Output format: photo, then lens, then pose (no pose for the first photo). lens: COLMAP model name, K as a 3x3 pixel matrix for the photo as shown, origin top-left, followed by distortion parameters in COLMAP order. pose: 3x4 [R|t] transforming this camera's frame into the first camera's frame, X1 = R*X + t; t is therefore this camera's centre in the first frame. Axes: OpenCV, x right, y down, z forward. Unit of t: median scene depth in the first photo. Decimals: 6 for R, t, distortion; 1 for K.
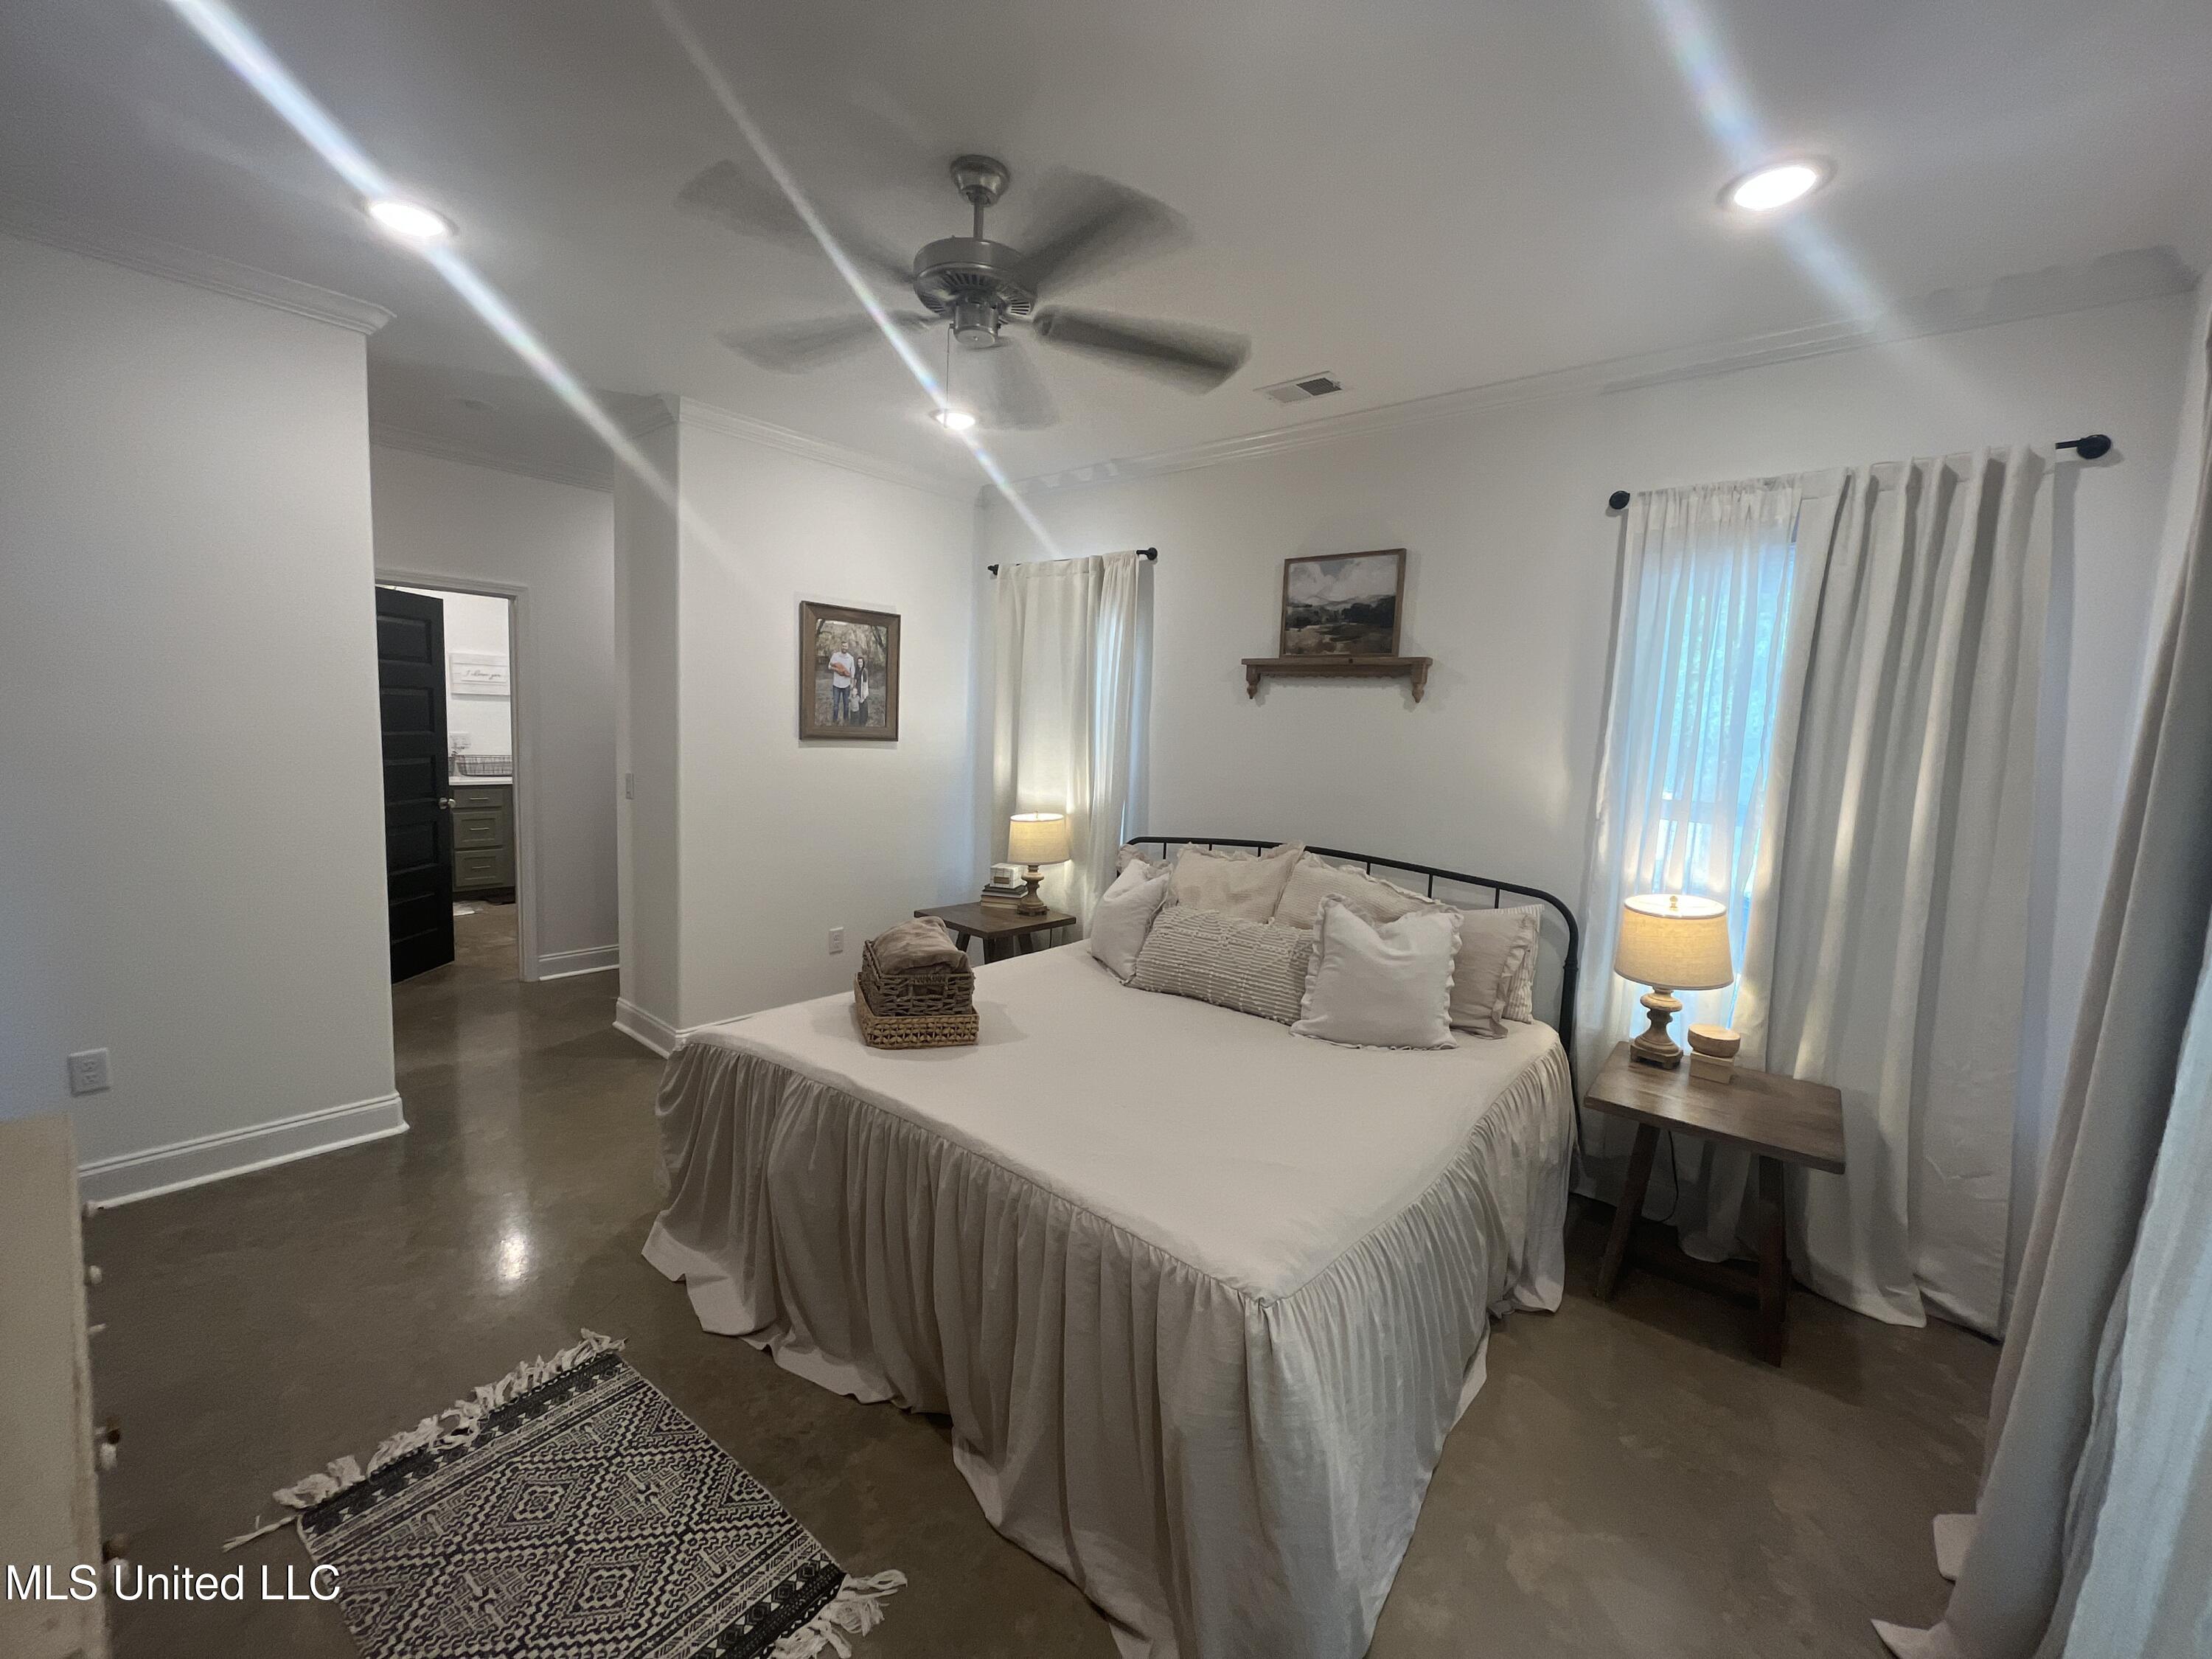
lens RADIAL K [[891.8, 0, 1105.1], [0, 891.8, 824.3], [0, 0, 1]] dist [0.000376, -0.000184]
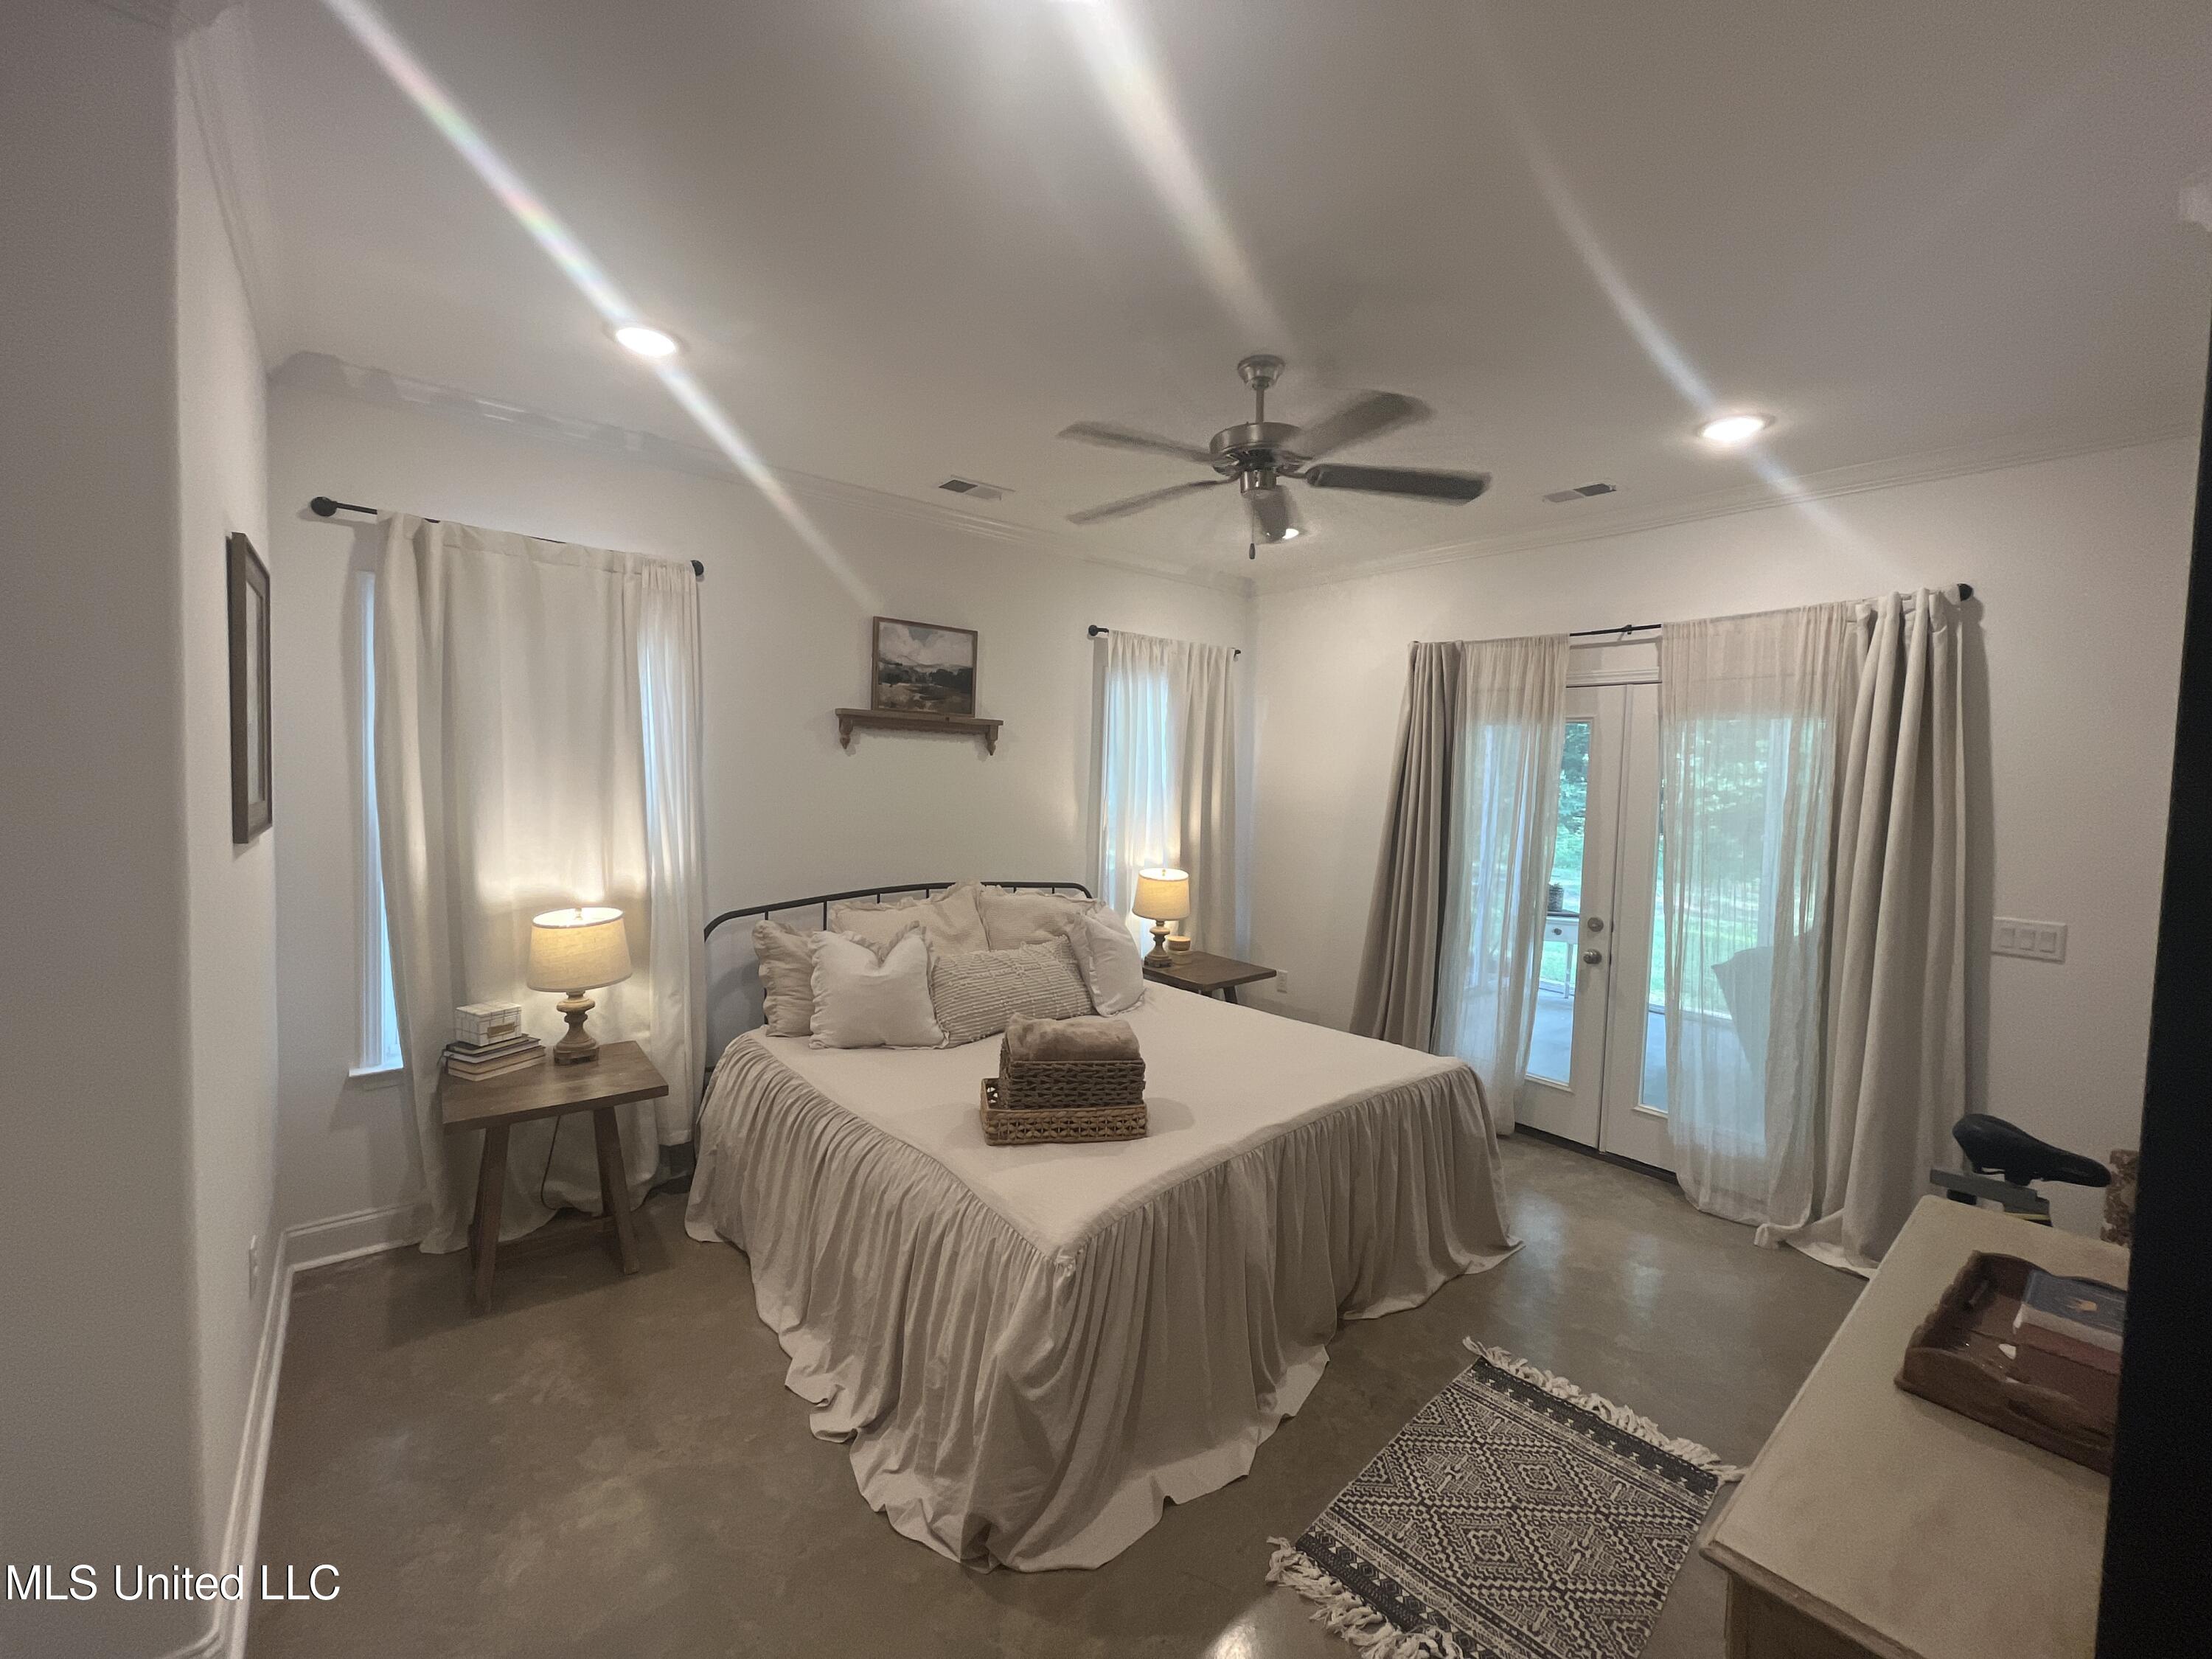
lens RADIAL K [[885.2, 0, 1106.0], [0, 885.2, 829.5], [0, 0, 1]] dist [-0.004065, -0.000091]
pose [[0.168401, -0.104764, 0.980135, -0.869935], [0.091157, 0.991730, 0.090341, -0.129595], [-0.981495, 0.074132, 0.176559, 0.622862]]
